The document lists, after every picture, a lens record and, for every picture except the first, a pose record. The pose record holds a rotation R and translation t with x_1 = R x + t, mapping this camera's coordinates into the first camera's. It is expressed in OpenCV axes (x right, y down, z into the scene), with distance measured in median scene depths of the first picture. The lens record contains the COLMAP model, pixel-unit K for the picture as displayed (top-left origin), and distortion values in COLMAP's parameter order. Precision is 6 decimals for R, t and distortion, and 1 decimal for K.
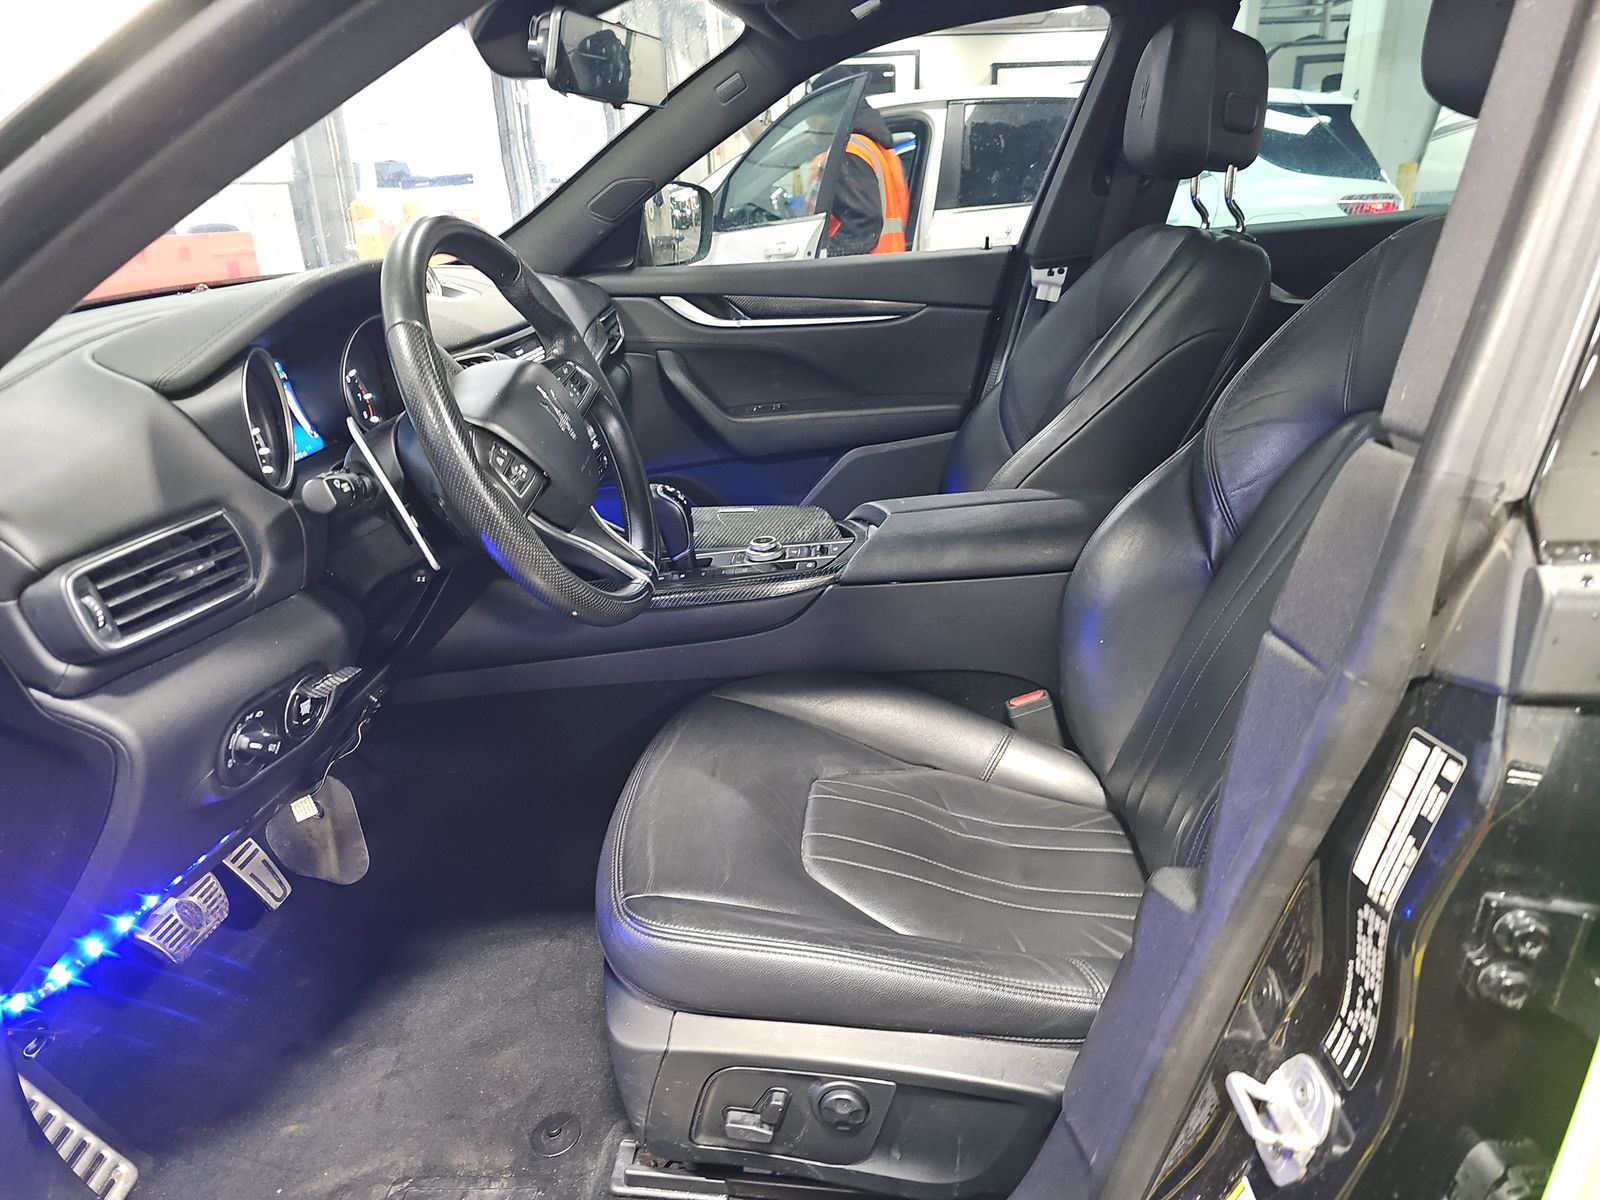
lens RADIAL K [[1096.4, 0, 800.0], [0, 1096.4, 600.0], [0, 0, 1]] dist [0.029266, 0.000926]
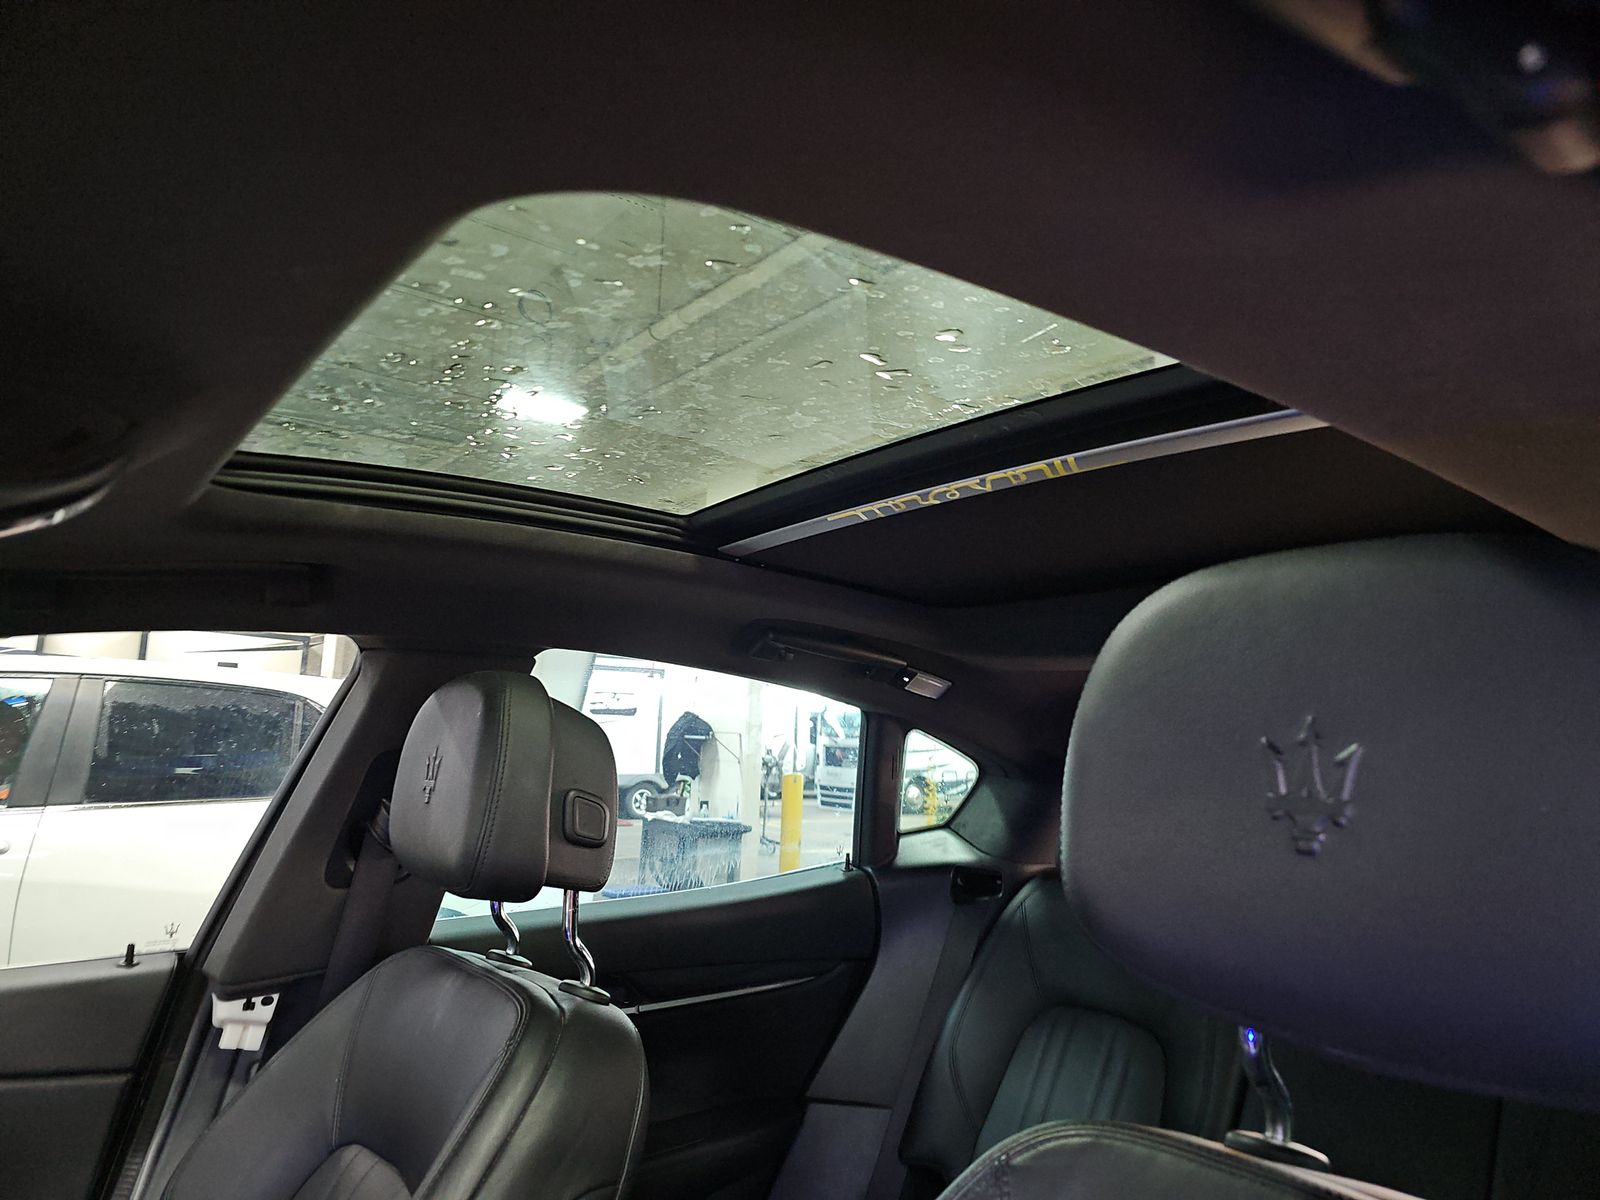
lens RADIAL K [[1096.4, 0, 800.0], [0, 1096.4, 600.0], [0, 0, 1]] dist [0.029266, 0.000926]
pose [[0.763079, 0.134260, 0.632207, 0.042083], [0.178539, 0.896332, -0.405849, -0.192545], [-0.621156, 0.422568, 0.660001, 0.307624]]
